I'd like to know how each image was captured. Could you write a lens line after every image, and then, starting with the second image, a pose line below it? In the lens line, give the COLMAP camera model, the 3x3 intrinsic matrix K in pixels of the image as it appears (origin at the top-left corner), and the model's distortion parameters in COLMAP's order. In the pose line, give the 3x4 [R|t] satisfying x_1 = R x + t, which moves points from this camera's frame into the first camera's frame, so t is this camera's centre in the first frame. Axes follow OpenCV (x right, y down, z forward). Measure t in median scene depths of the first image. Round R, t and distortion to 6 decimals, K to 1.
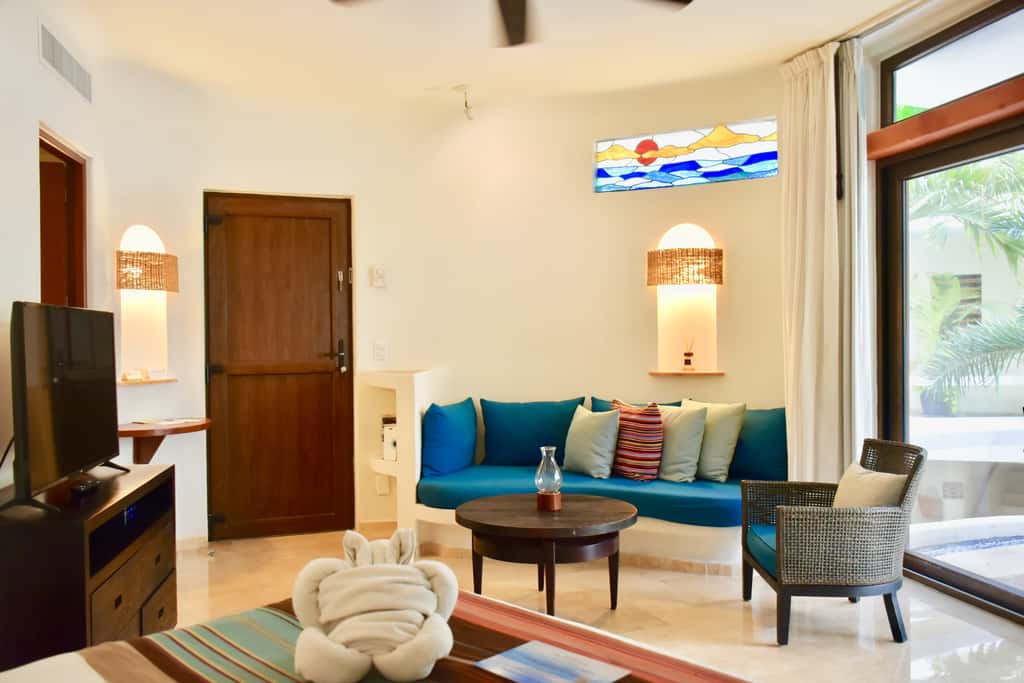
lens RADIAL K [[910.7, 0, 509.8], [0, 910.7, 340.0], [0, 0, 1]] dist [-0.020105, 0.012180]
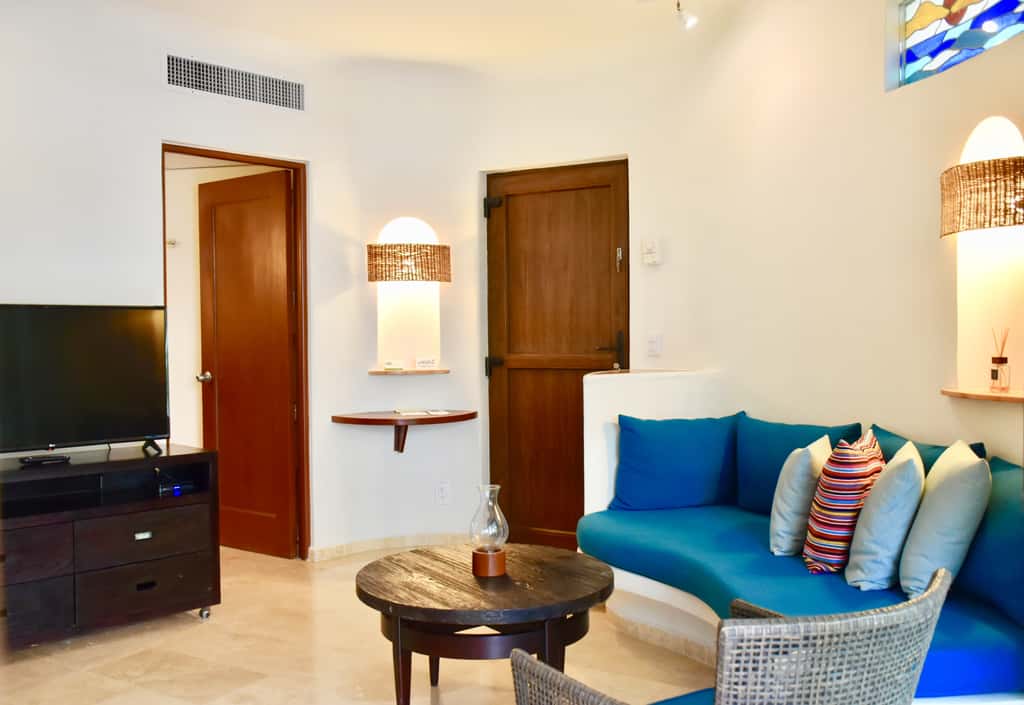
lens RADIAL K [[941.4, 0, 508.4], [0, 941.4, 355.1], [0, 0, 1]] dist [-0.019024, 0.000000]
pose [[0.586068, 0.024347, -0.809896, 0.478932], [-0.000683, 0.999563, 0.029554, -0.003533], [0.810262, -0.016767, 0.585828, 0.442446]]
